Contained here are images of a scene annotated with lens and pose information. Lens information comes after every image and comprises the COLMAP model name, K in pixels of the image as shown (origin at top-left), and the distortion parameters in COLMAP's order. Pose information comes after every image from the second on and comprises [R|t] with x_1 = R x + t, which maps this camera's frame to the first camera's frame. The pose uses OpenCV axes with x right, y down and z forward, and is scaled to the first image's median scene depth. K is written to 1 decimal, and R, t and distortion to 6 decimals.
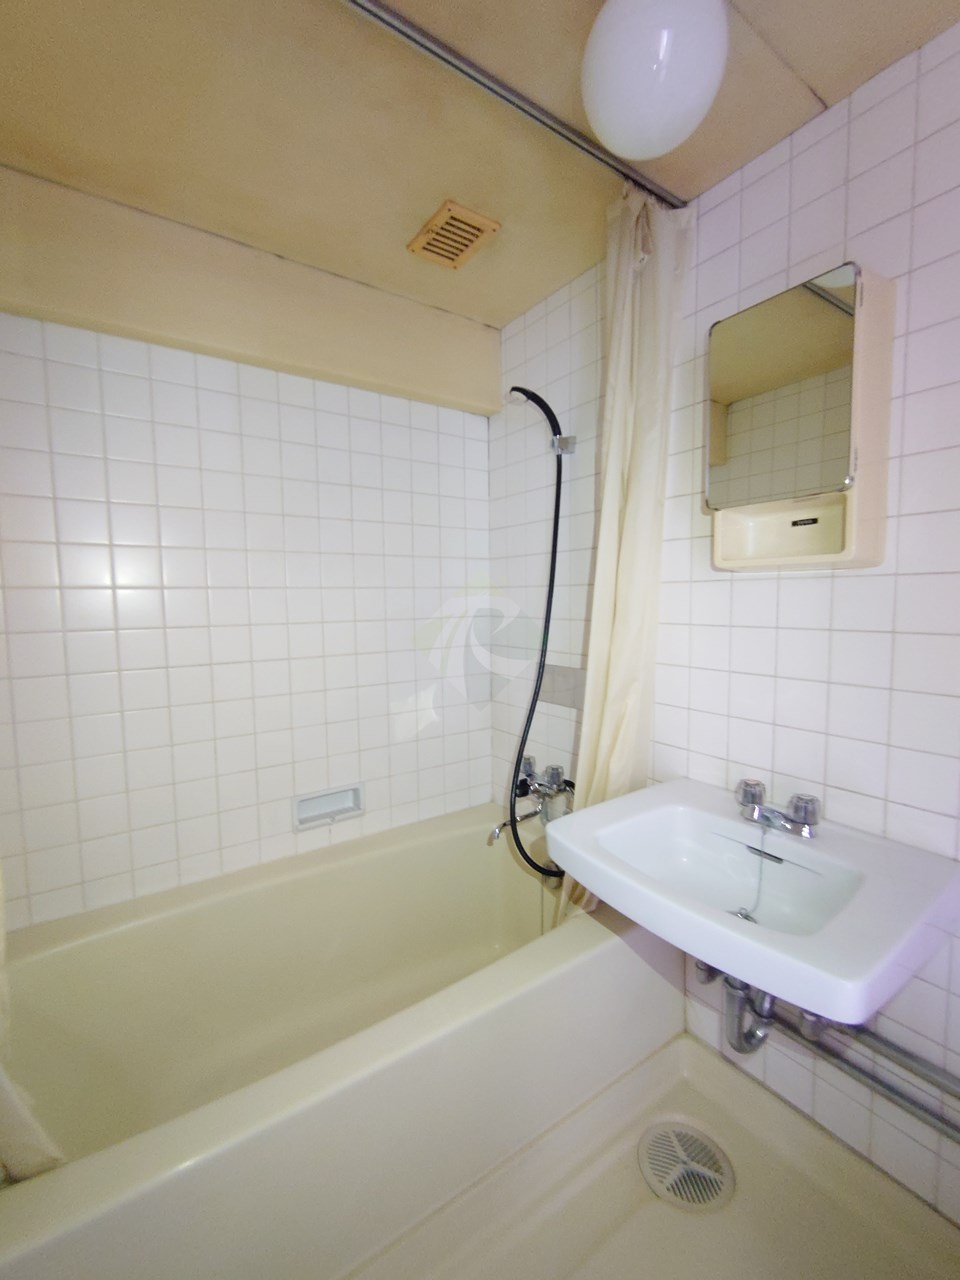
lens RADIAL K [[554.2, 0, 480.5], [0, 554.2, 642.0], [0, 0, 1]] dist [-0.002520, 0.000267]
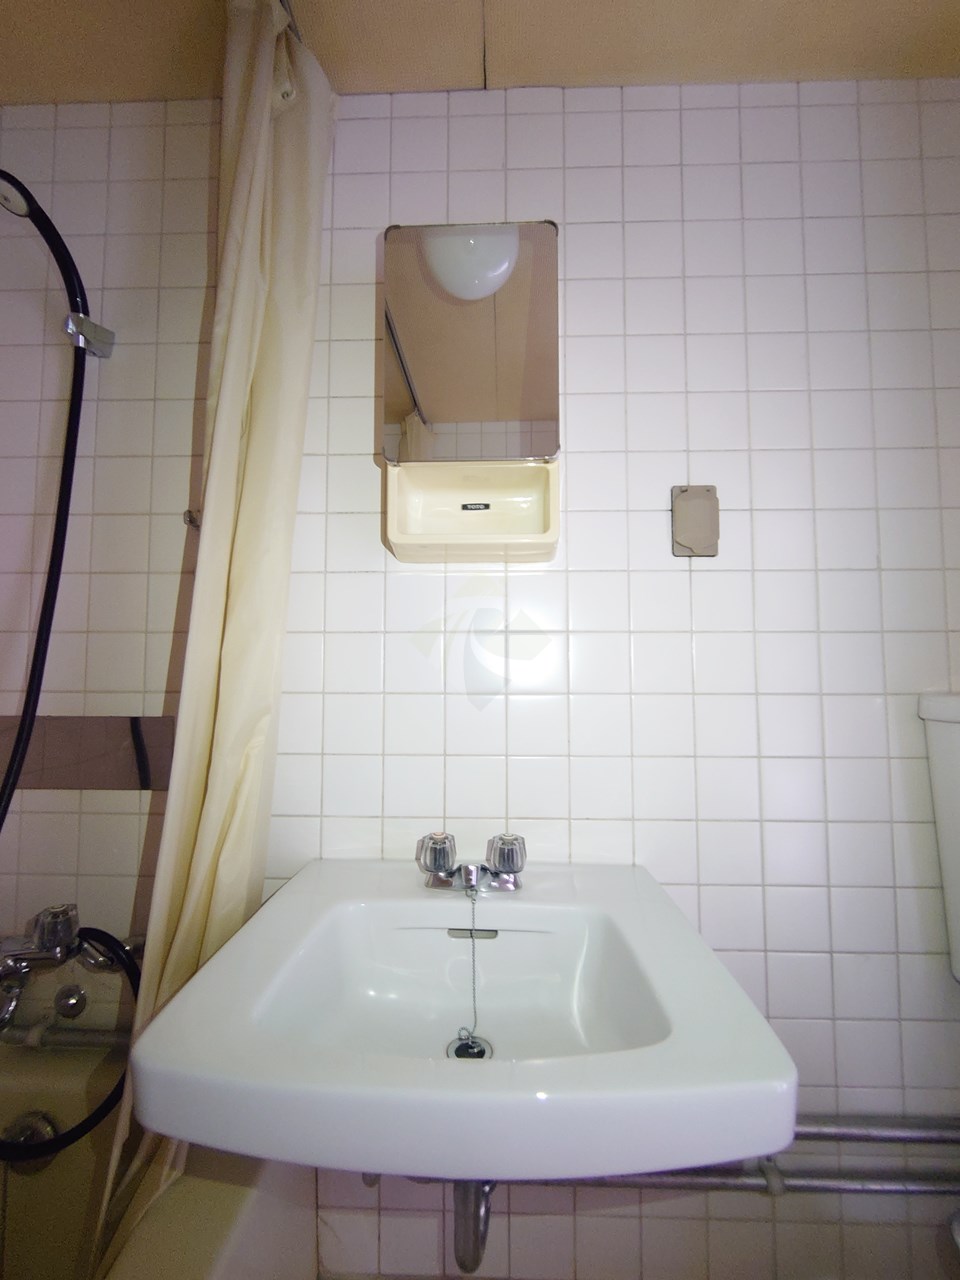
lens RADIAL K [[554.2, 0, 478.9], [0, 554.2, 642.2], [0, 0, 1]] dist [-0.002520, 0.000267]
pose [[0.601420, 0.058362, 0.796798, -0.076246], [0.060327, 0.991164, -0.118133, 0.087163], [-0.796652, 0.119116, 0.592585, 0.488166]]
